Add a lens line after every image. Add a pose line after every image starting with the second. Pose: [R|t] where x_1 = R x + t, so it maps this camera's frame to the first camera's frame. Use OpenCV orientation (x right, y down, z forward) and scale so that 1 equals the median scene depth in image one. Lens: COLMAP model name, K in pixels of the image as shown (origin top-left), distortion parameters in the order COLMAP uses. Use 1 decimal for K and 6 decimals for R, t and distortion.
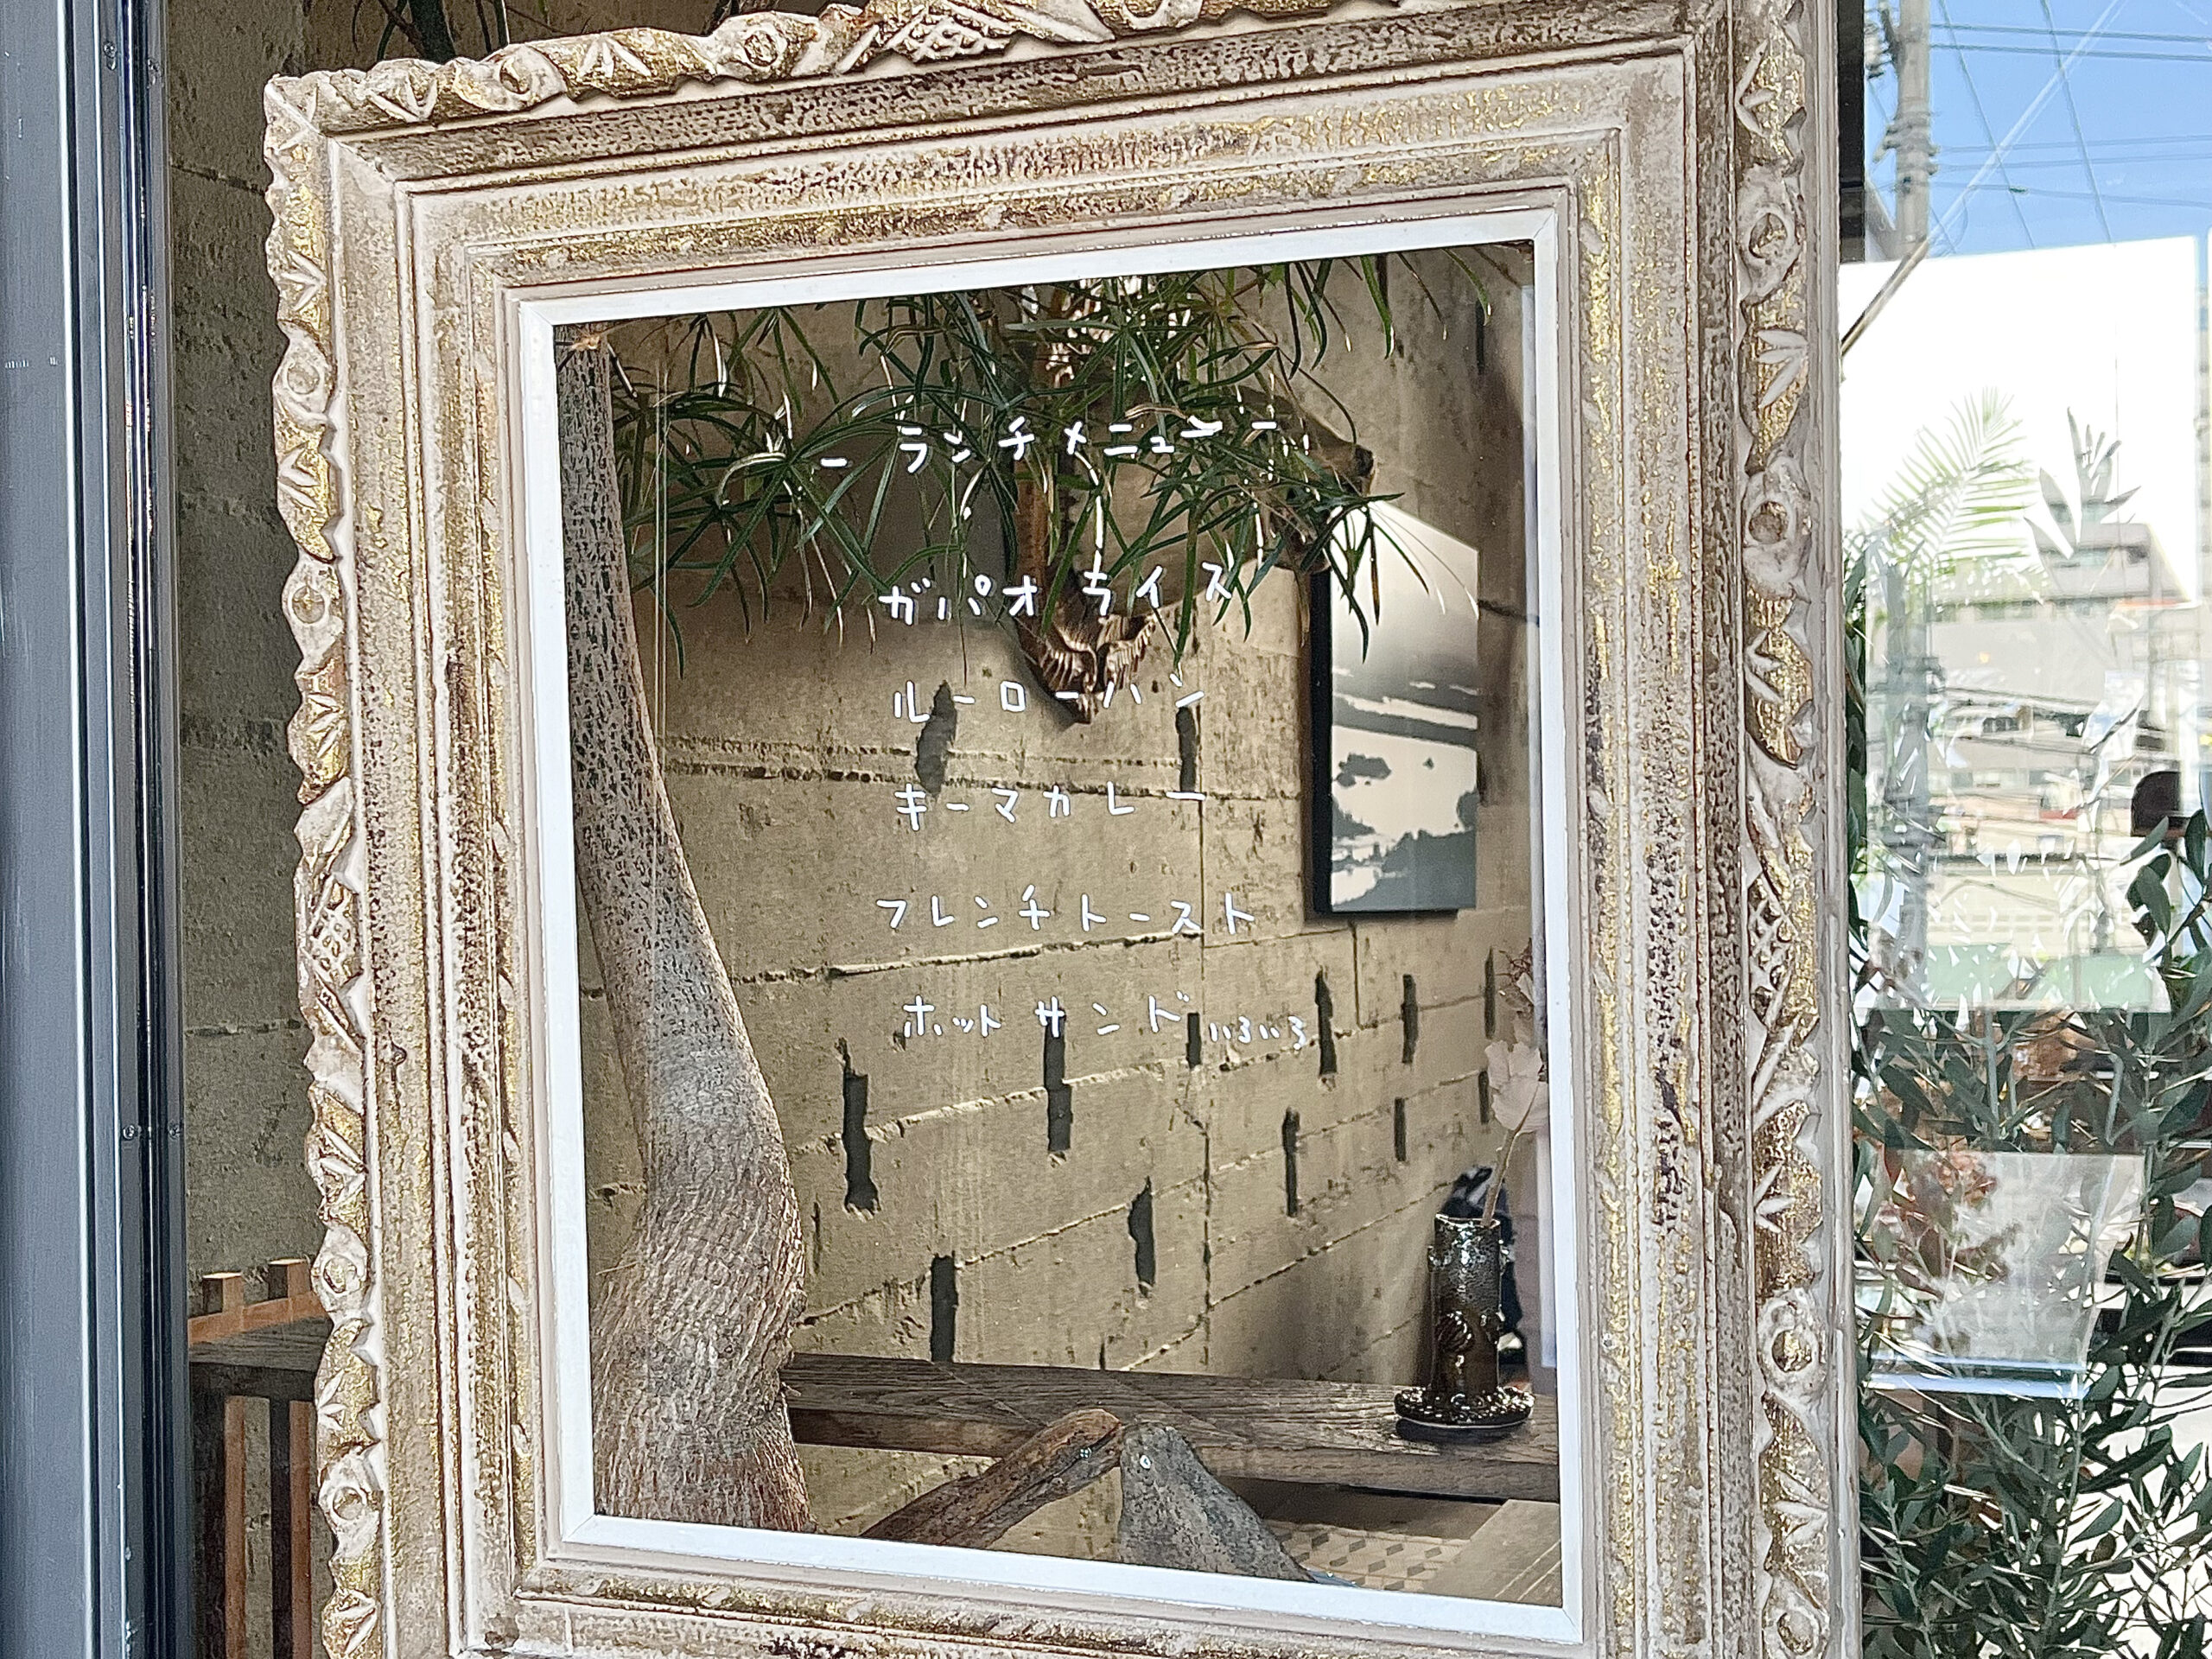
lens RADIAL K [[2741.2, 0, 1106.0], [0, 2741.2, 829.5], [0, 0, 1]] dist [-0.003406, -0.005874]
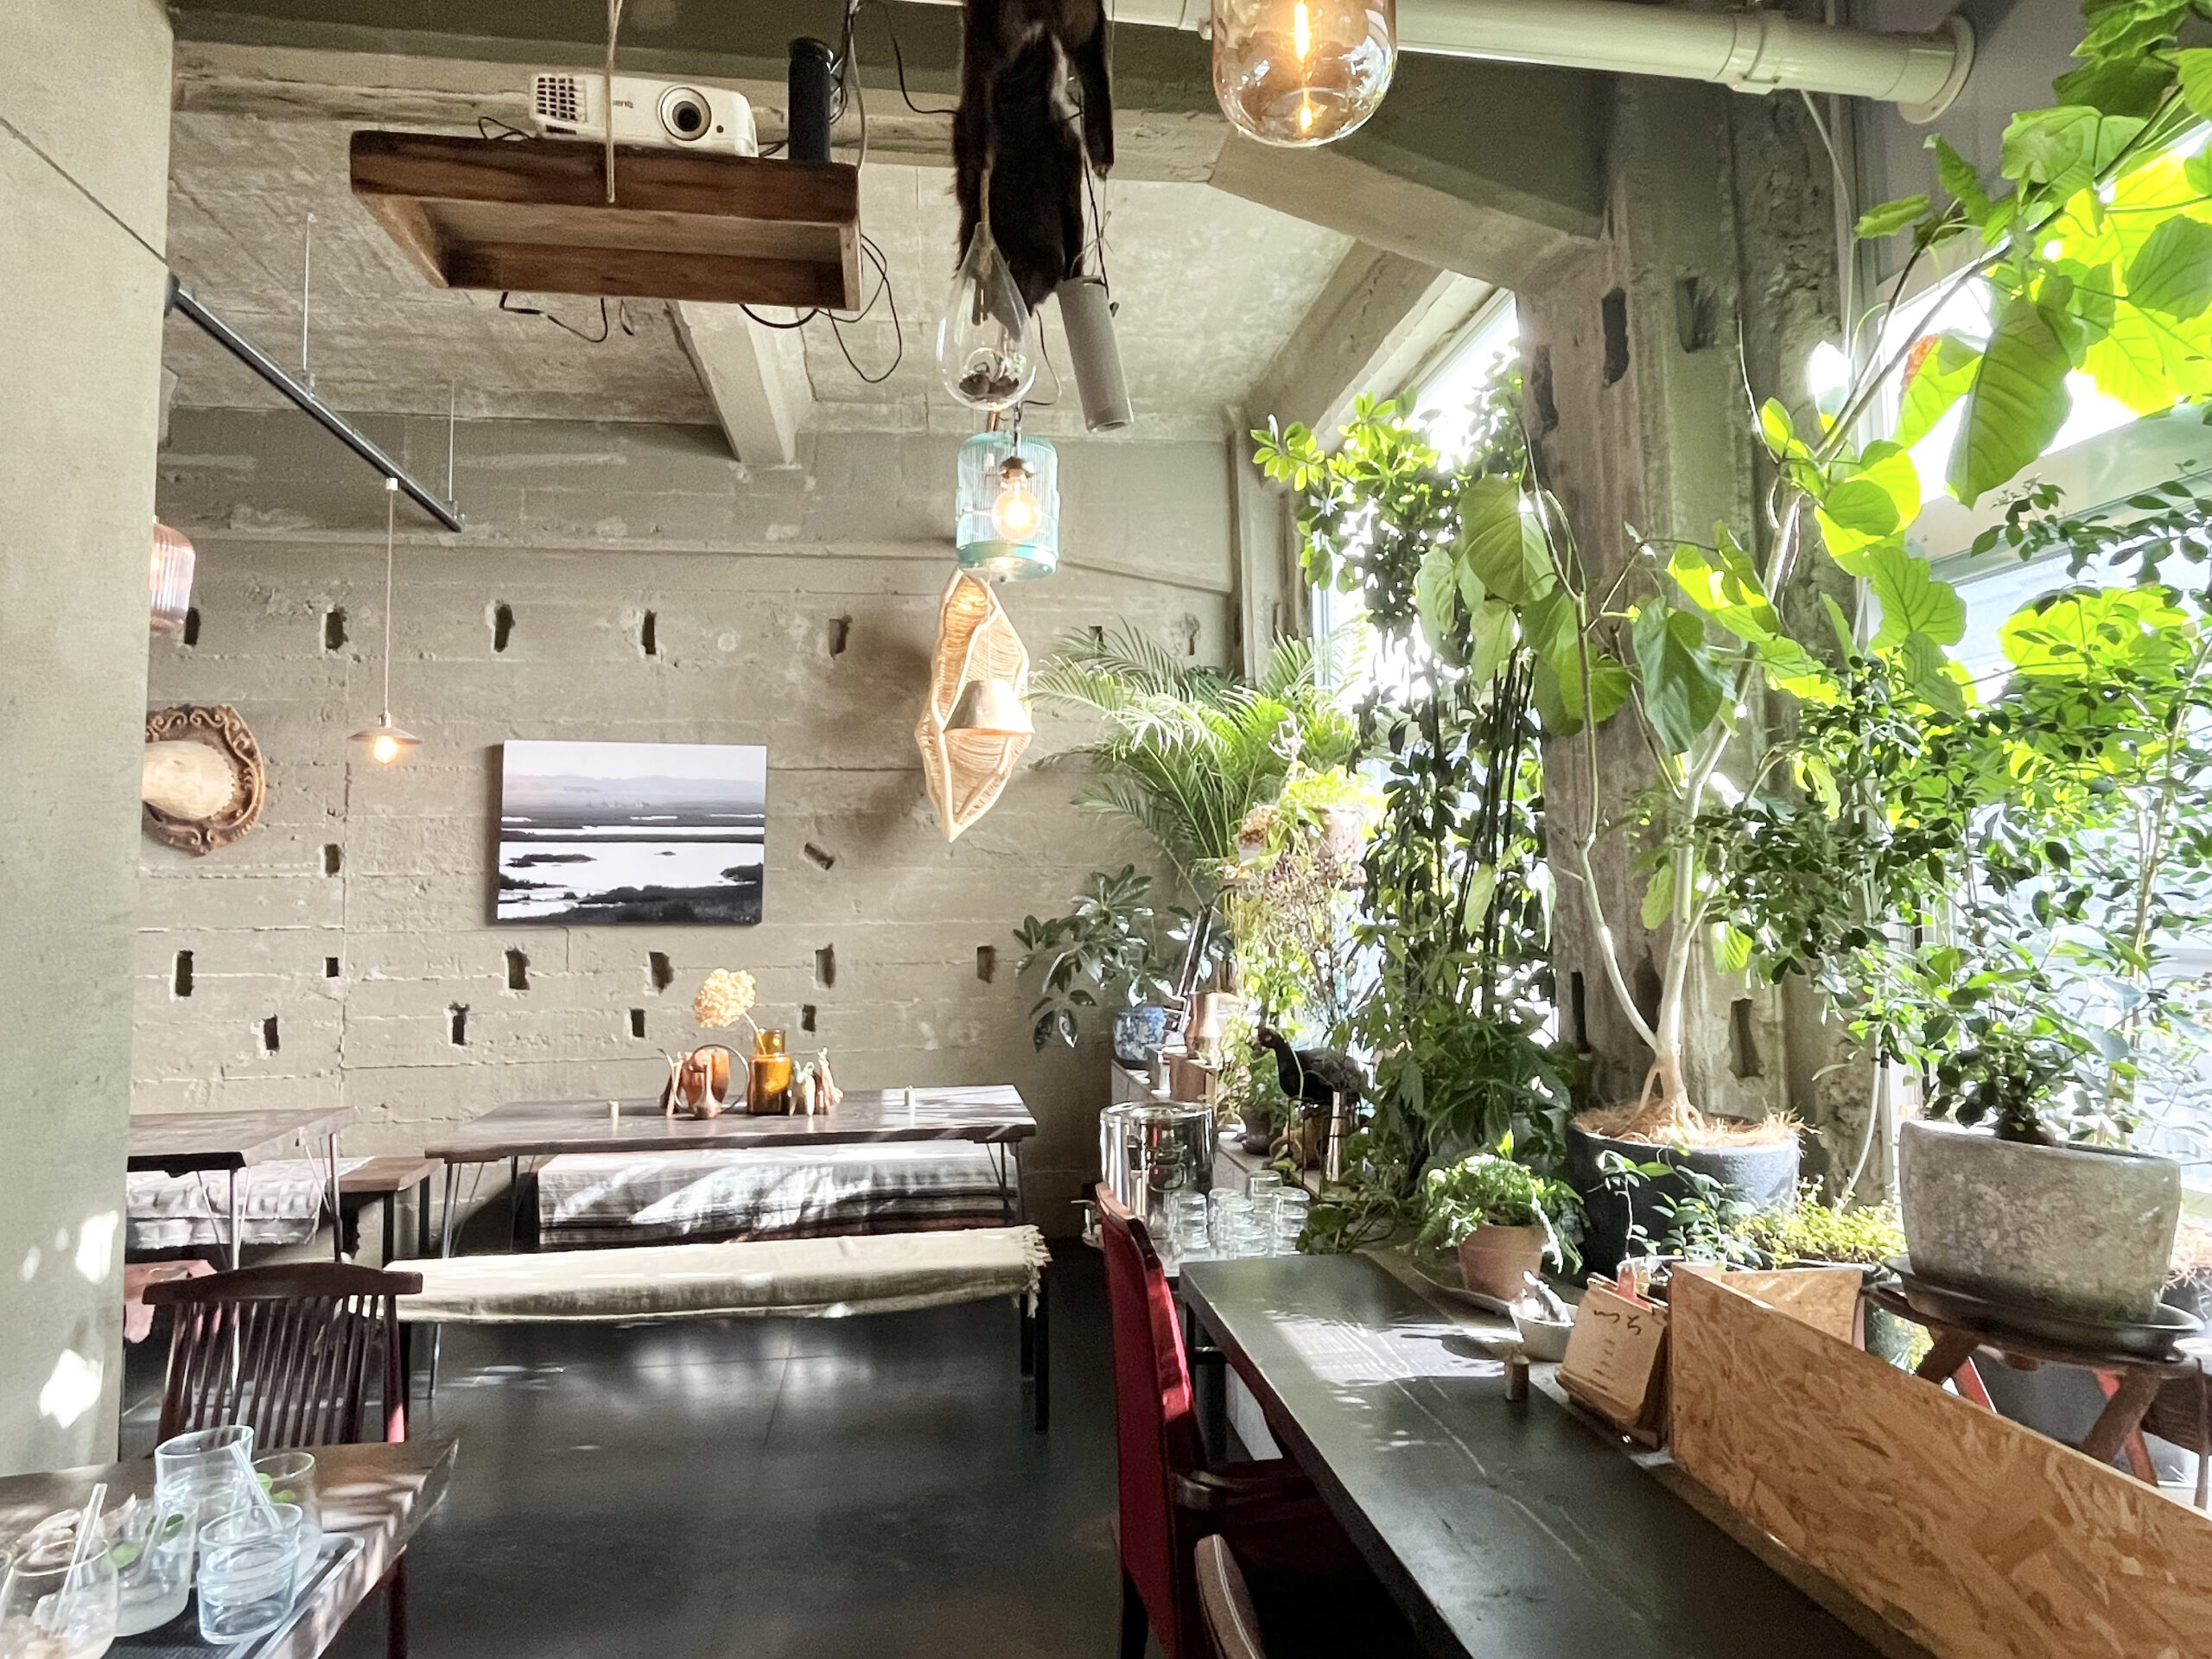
lens RADIAL K [[1276.2, 0, 1106.0], [0, 1276.2, 829.5], [0, 0, 1]] dist [-0.003352, -0.001972]
pose [[0.505401, -0.044284, -0.861748, 1.301633], [0.014565, 0.998978, -0.042794, 0.005483], [0.862762, 0.009077, 0.505529, 0.892091]]
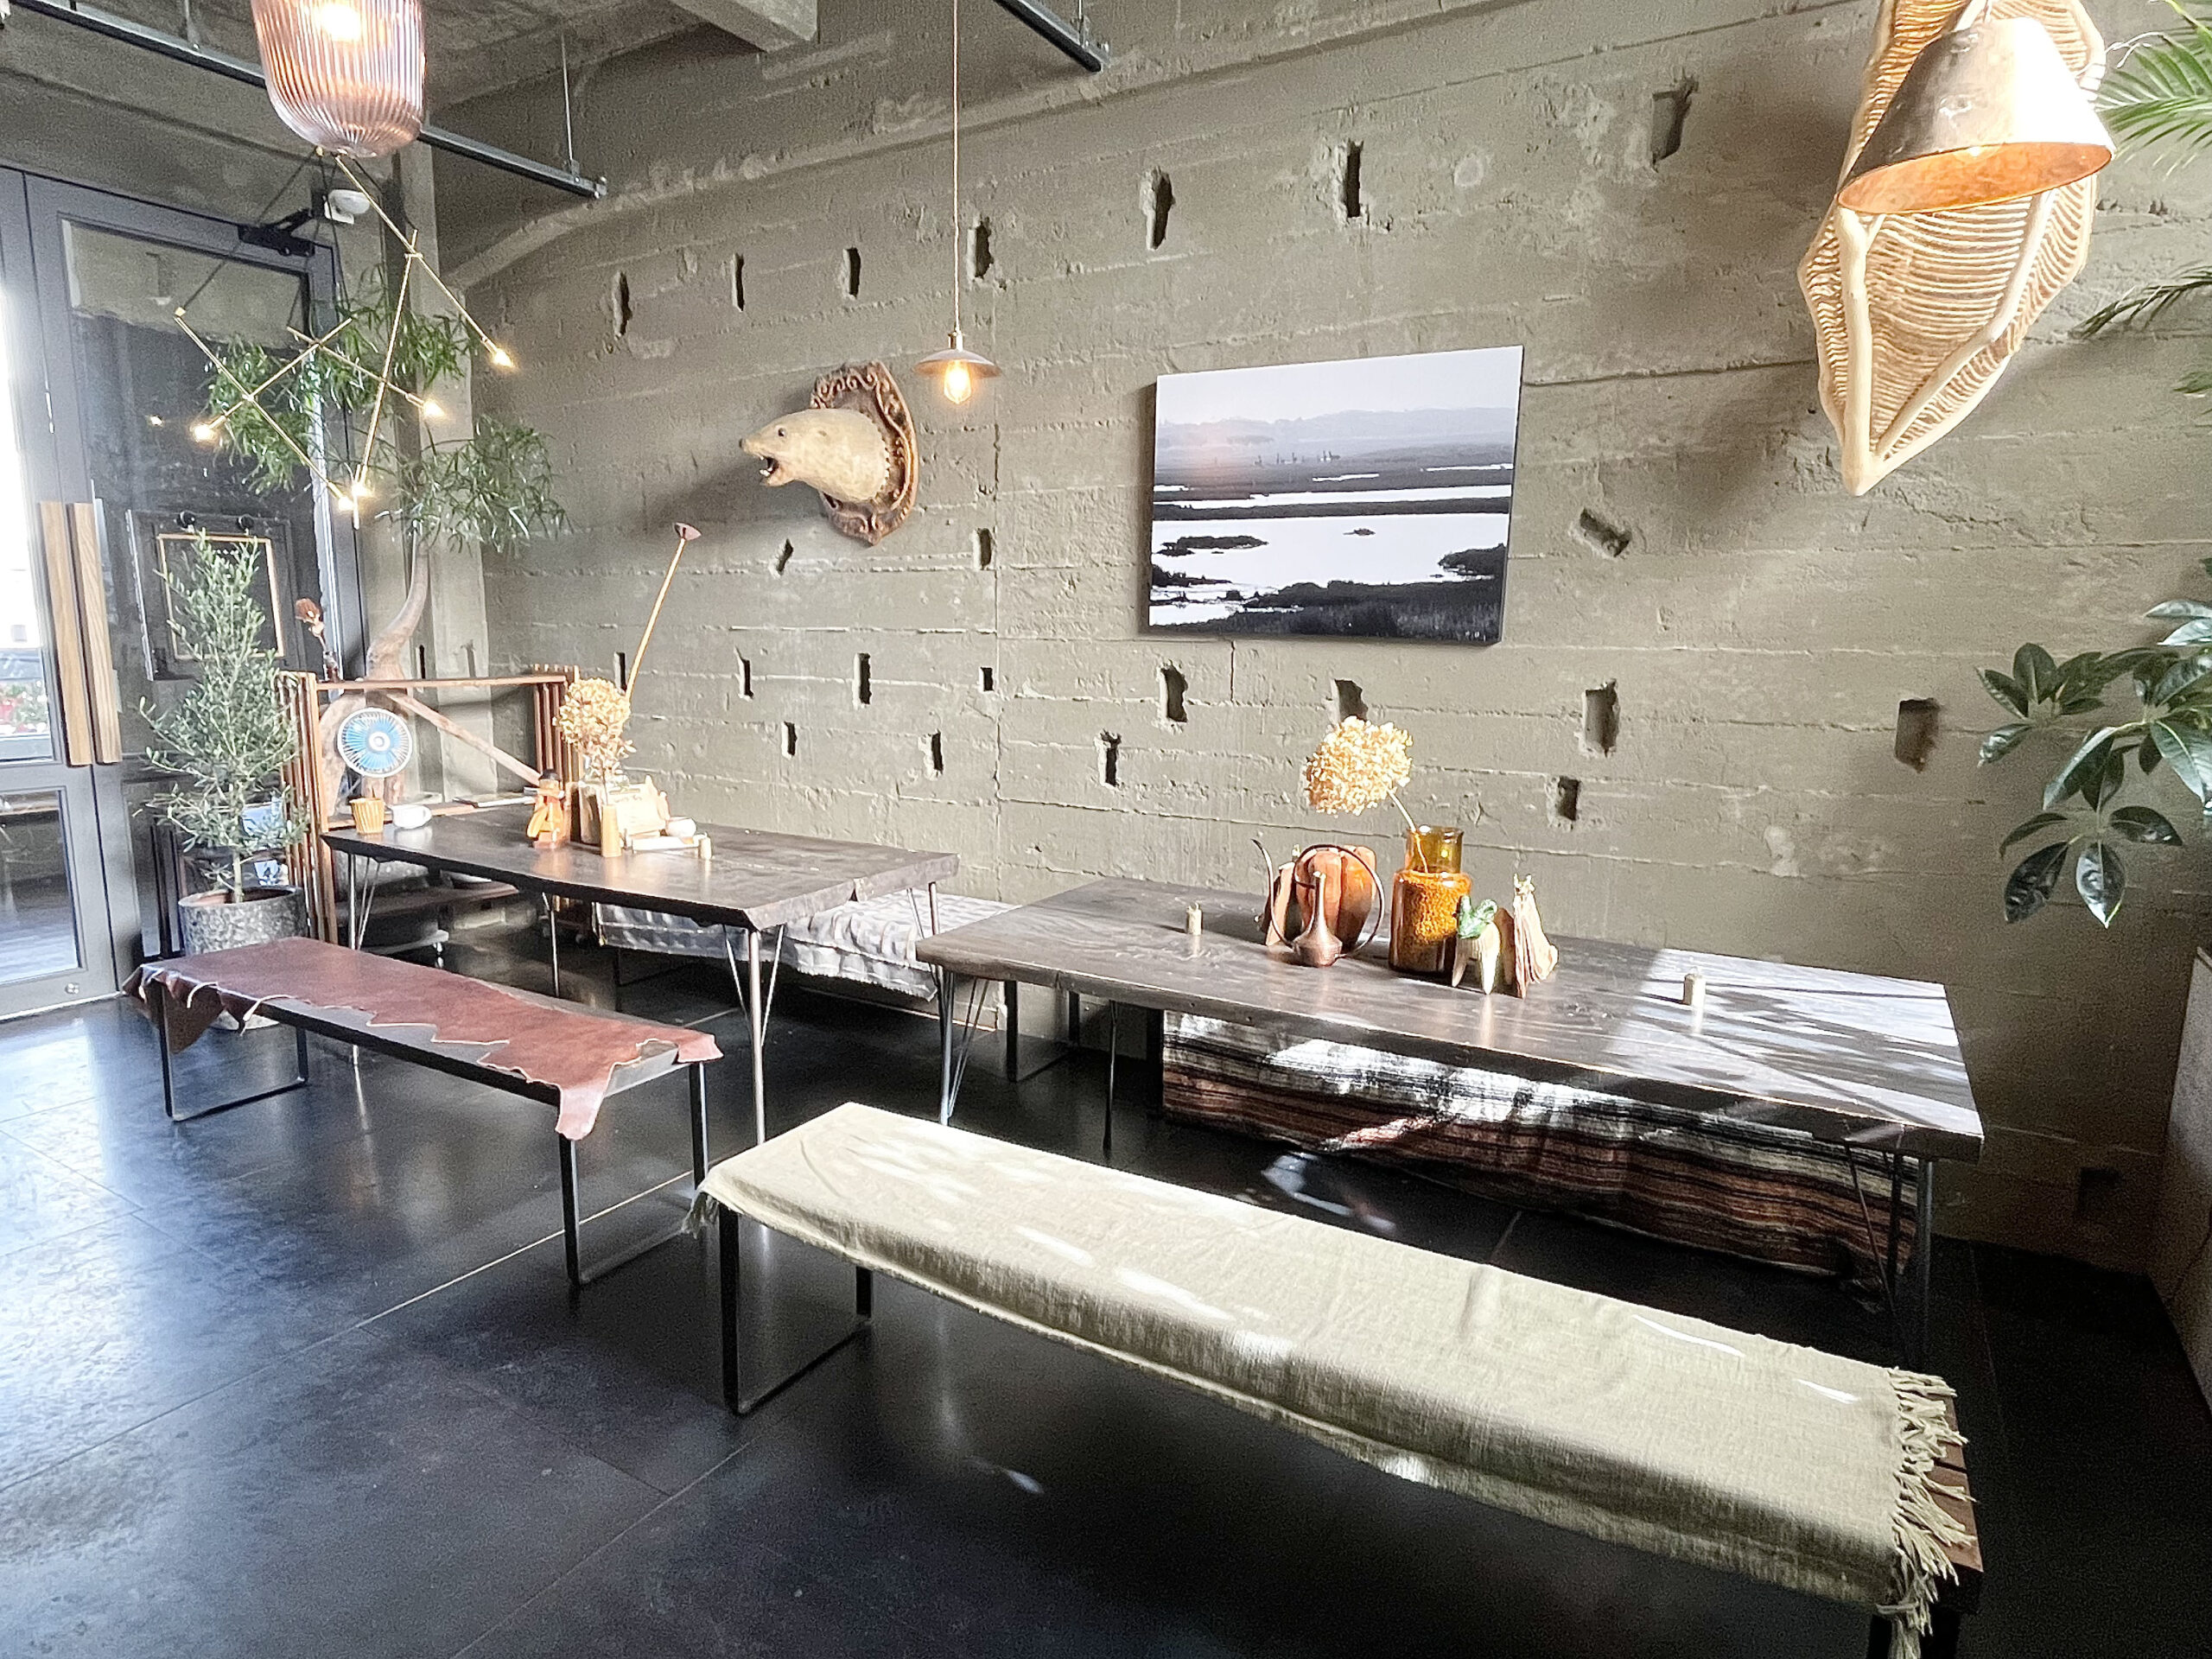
lens RADIAL K [[1226.8, 0, 1100.6], [0, 1226.8, 812.8], [0, 0, 1]] dist [-0.003258, 0.000712]
pose [[-0.172690, 0.157815, -0.972251, 0.881199], [-0.001202, 0.987047, 0.160430, 0.020038], [0.984975, 0.028874, -0.170264, 1.104385]]
